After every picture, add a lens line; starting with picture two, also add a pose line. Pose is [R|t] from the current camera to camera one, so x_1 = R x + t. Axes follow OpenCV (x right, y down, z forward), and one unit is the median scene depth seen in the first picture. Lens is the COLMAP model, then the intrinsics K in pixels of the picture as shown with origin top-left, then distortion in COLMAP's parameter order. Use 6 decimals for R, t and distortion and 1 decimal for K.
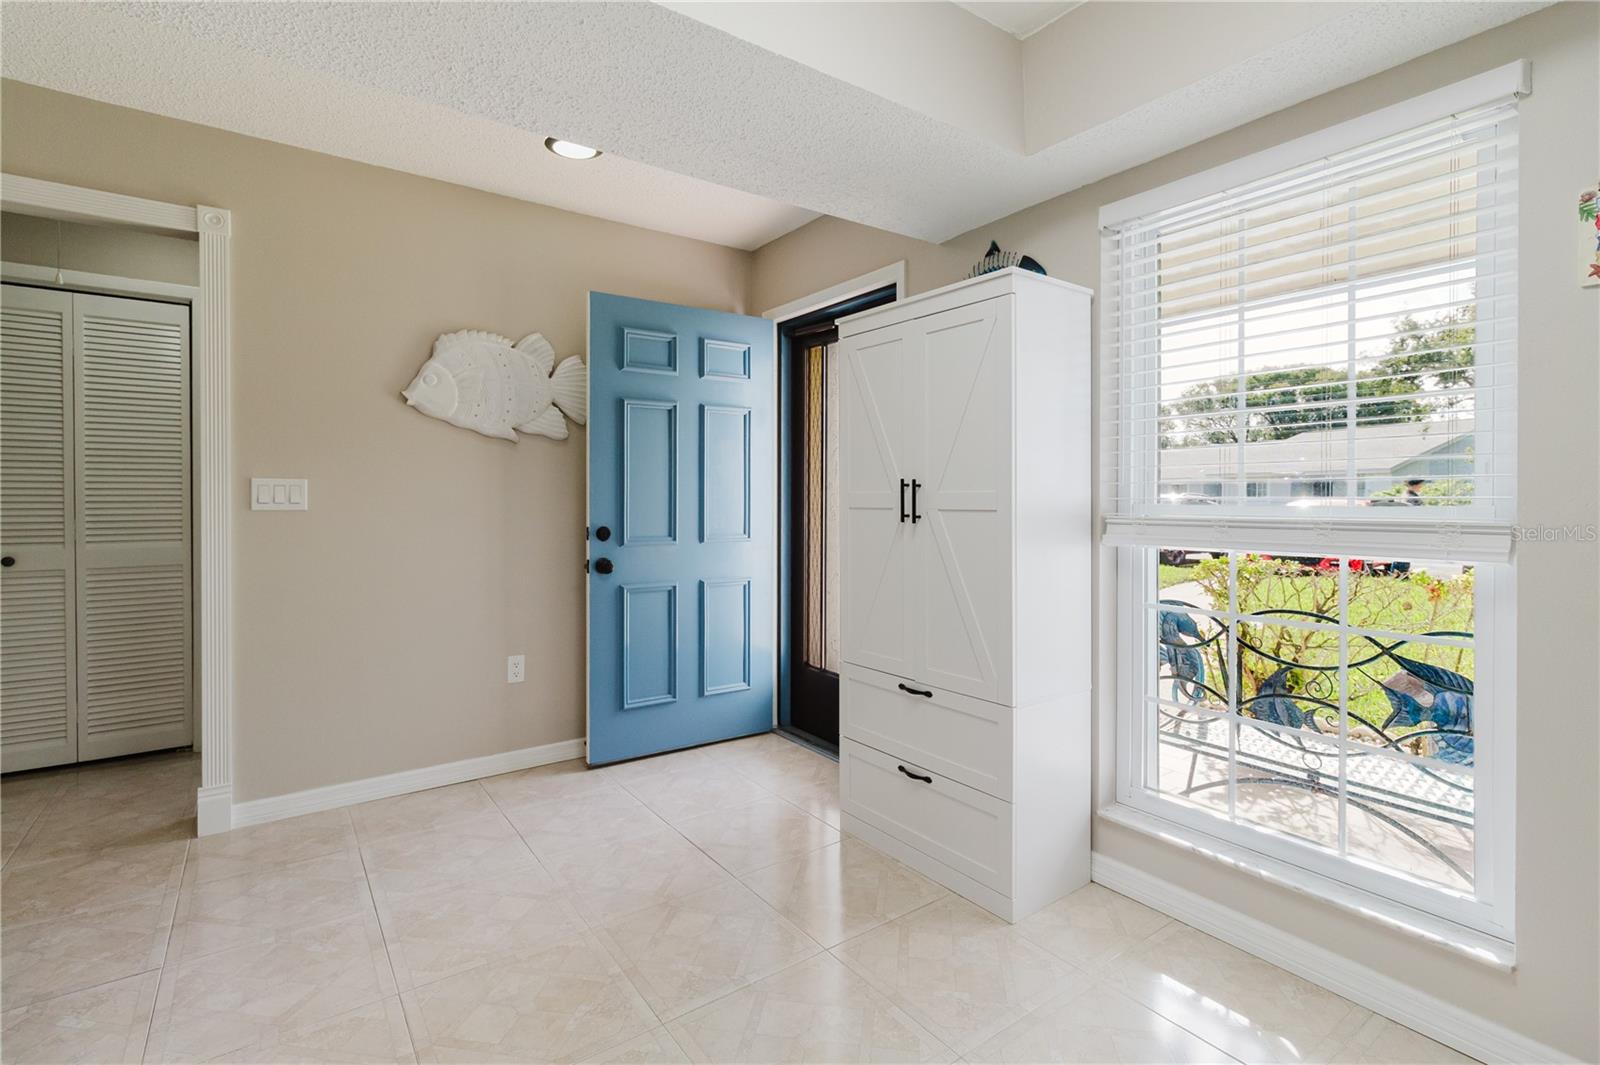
lens RADIAL K [[746.9, 0, 814.8], [0, 746.9, 507.6], [0, 0, 1]] dist [0.006280, 0.001158]
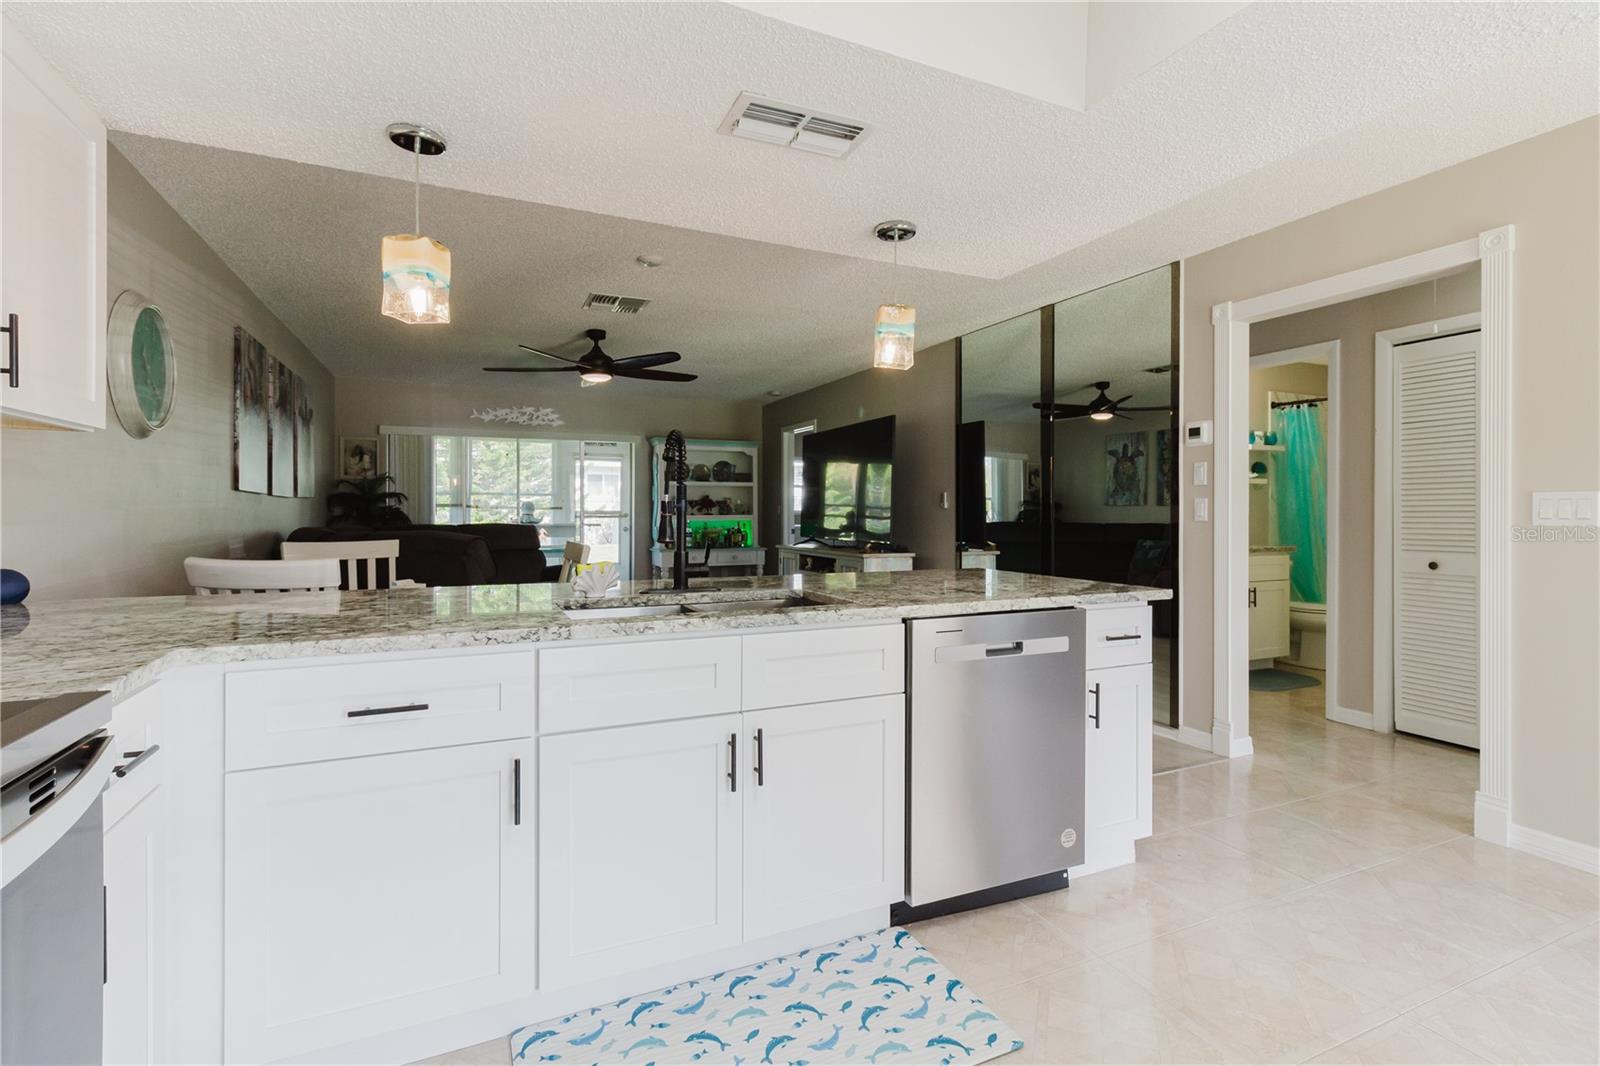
lens RADIAL K [[746.9, 0, 803.0], [0, 746.9, 511.6], [0, 0, 1]] dist [0.006280, 0.001158]
pose [[-0.199811, -0.002856, -0.979830, 0.470209], [-0.011360, 0.999935, -0.000598, -0.003808], [0.979769, 0.011011, -0.199830, 0.343743]]
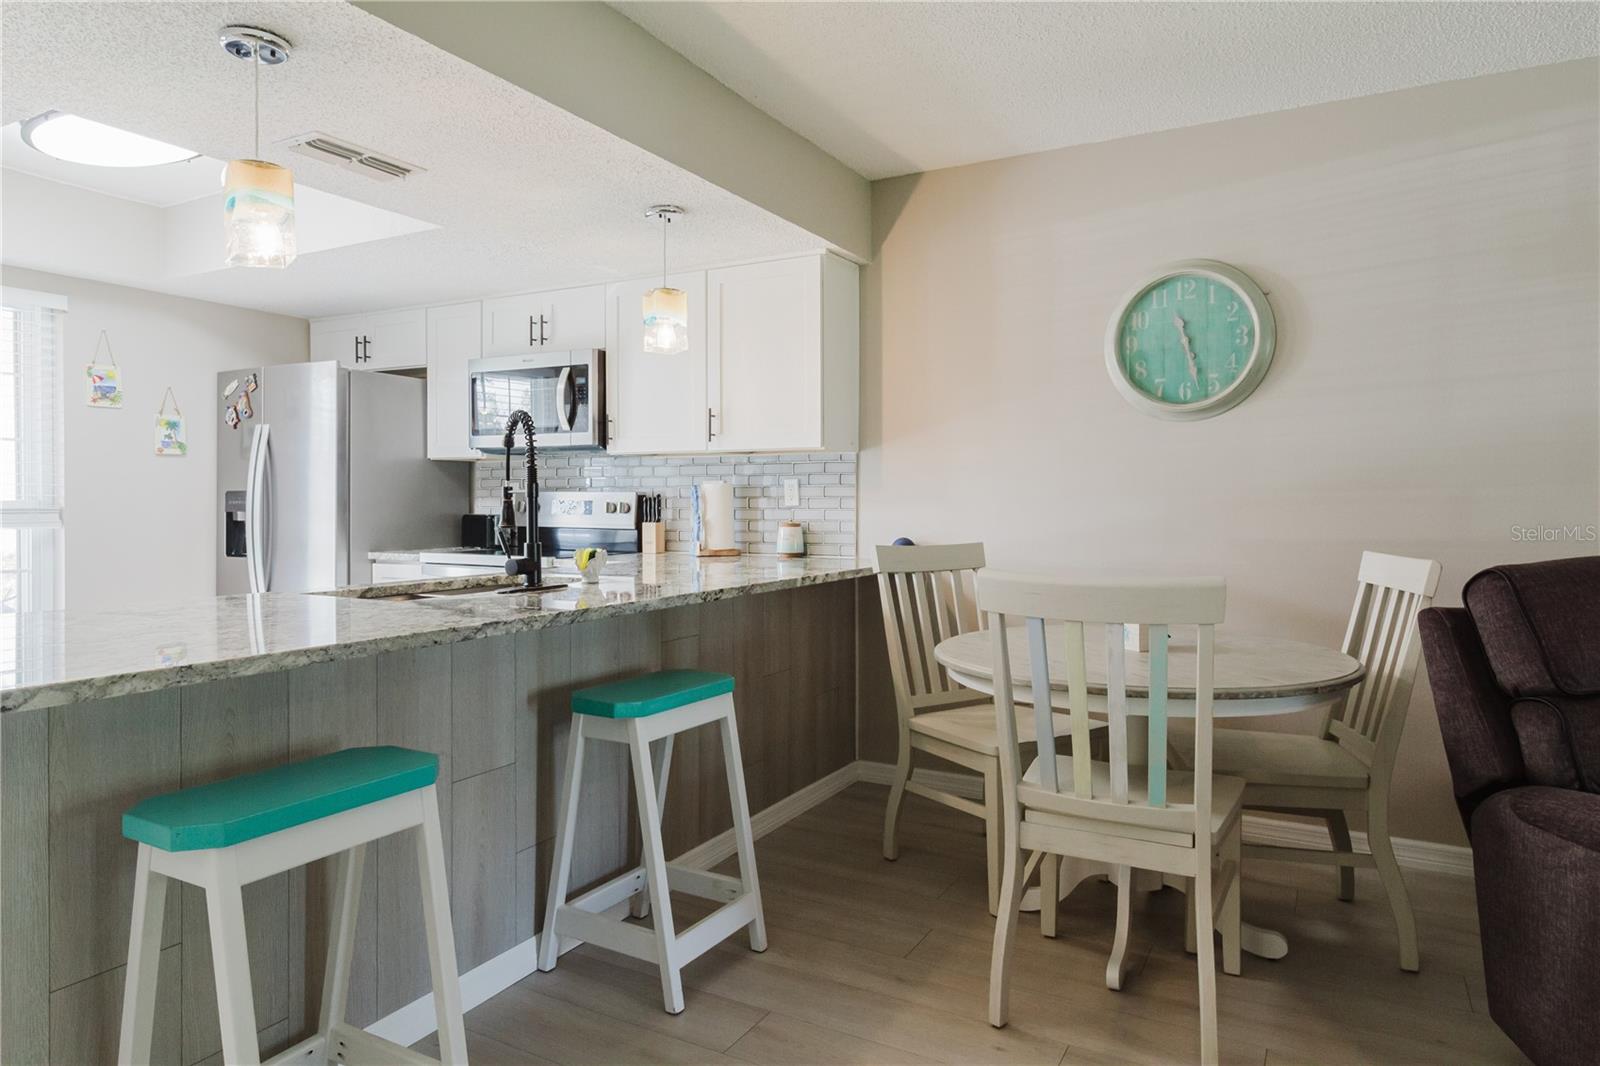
lens RADIAL K [[985.4, 0, 804.7], [0, 985.4, 506.9], [0, 0, 1]] dist [0.009092, -0.003144]
pose [[-0.416090, -0.008486, 0.909284, -1.769121], [0.004418, 0.999926, 0.011354, -0.002488], [-0.909313, 0.008741, -0.416021, 0.164466]]
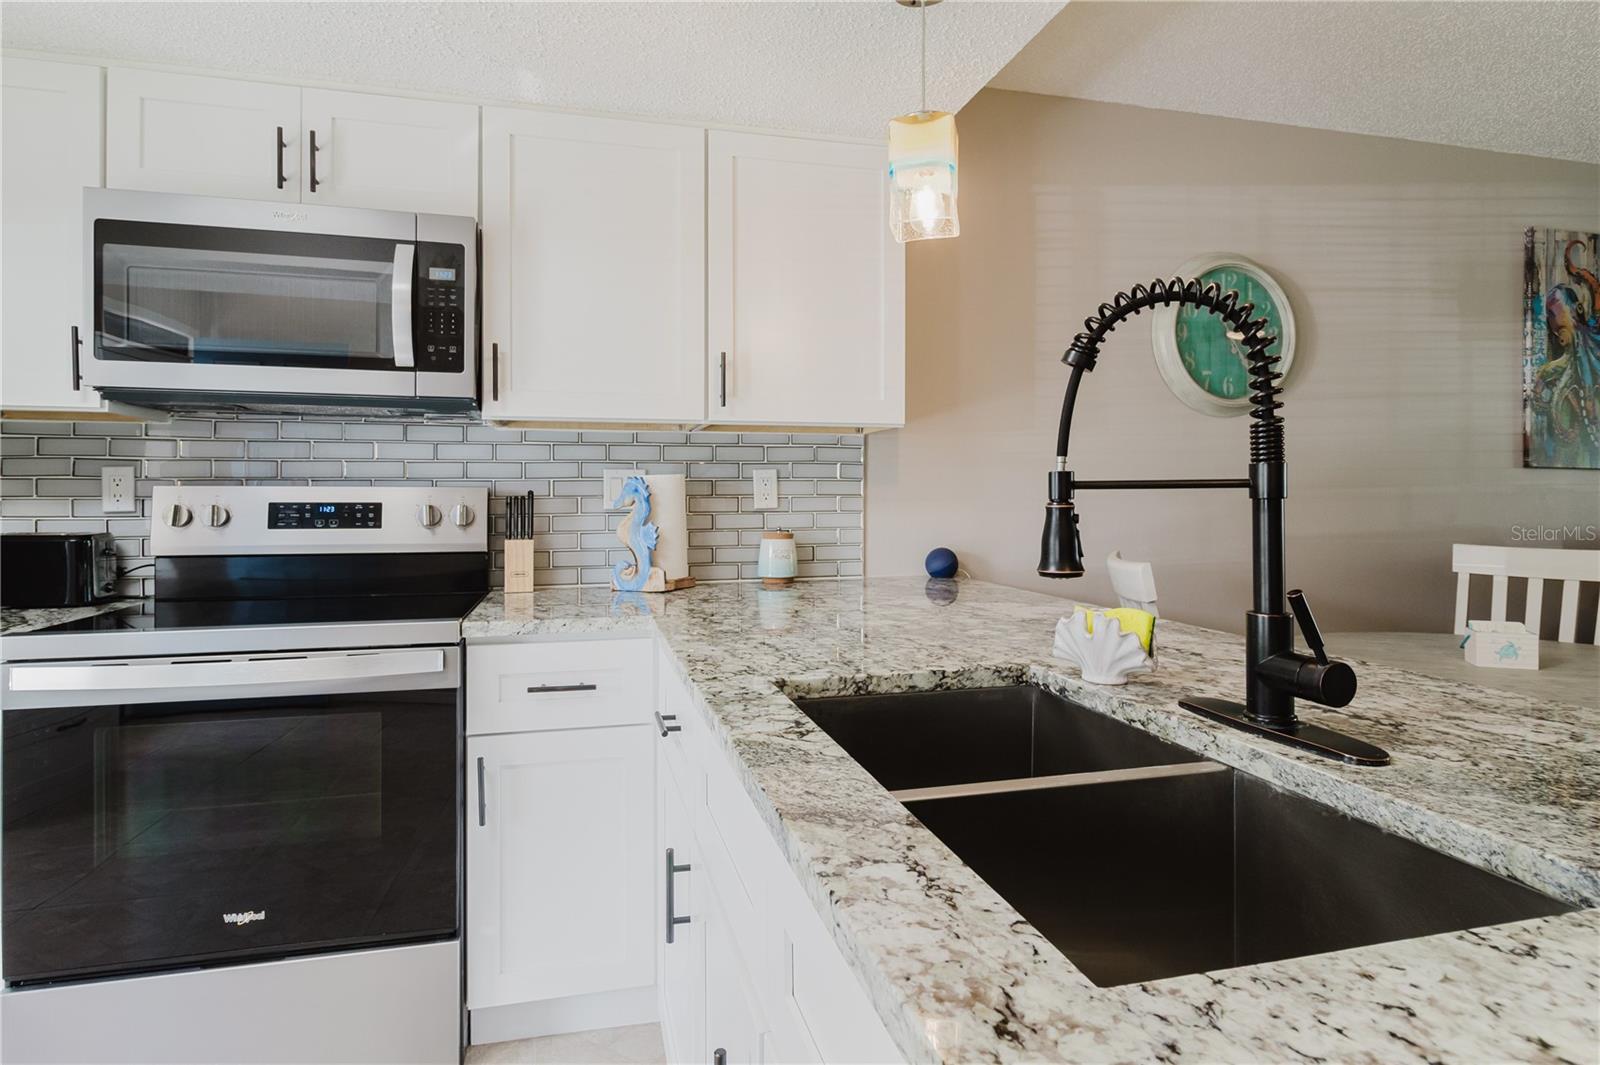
lens RADIAL K [[864.4, 0, 803.7], [0, 864.4, 492.7], [0, 0, 1]] dist [0.006234, -0.001004]
pose [[-0.928376, 0.001547, 0.371638, -0.488210], [0.002912, 0.999991, 0.003113, -0.007250], [-0.371630, 0.003972, -0.928372, 0.448705]]
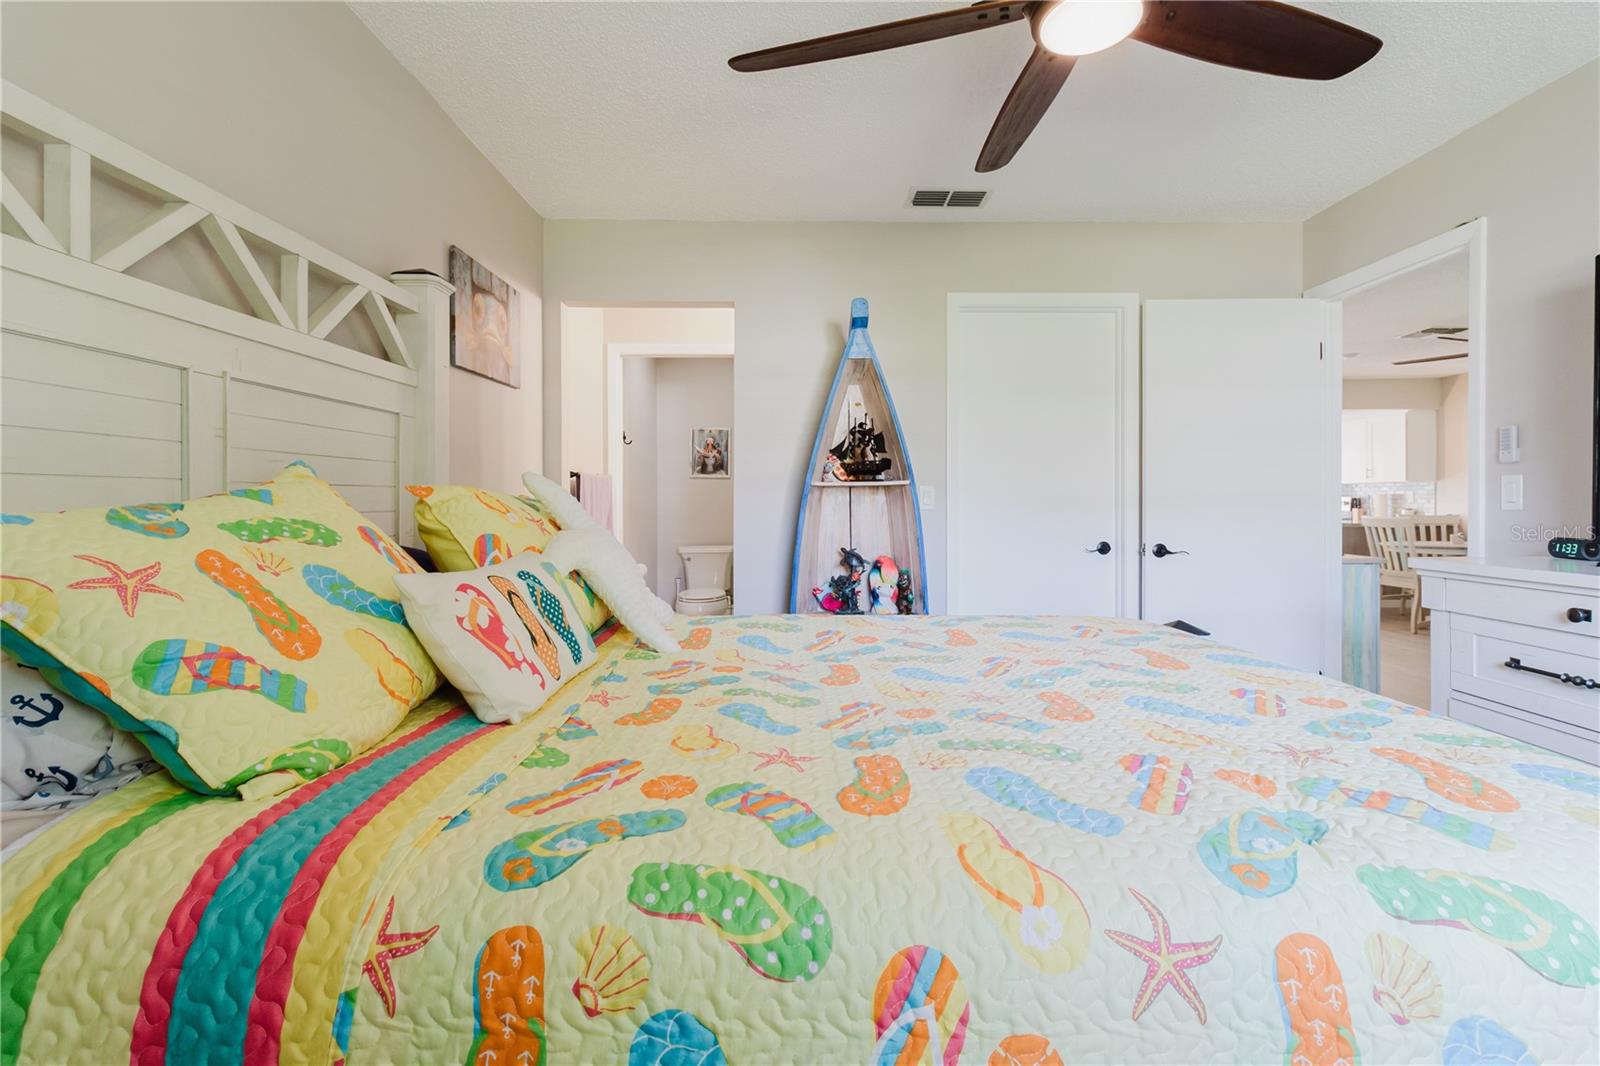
lens RADIAL K [[746.9, 0, 814.5], [0, 746.9, 505.9], [0, 0, 1]] dist [0.006280, 0.001158]
pose [[0.566141, -0.007562, 0.824274, -4.848910], [0.011730, 0.999931, 0.001117, -0.004098], [-0.824225, 0.009037, 0.566190, -0.270309]]
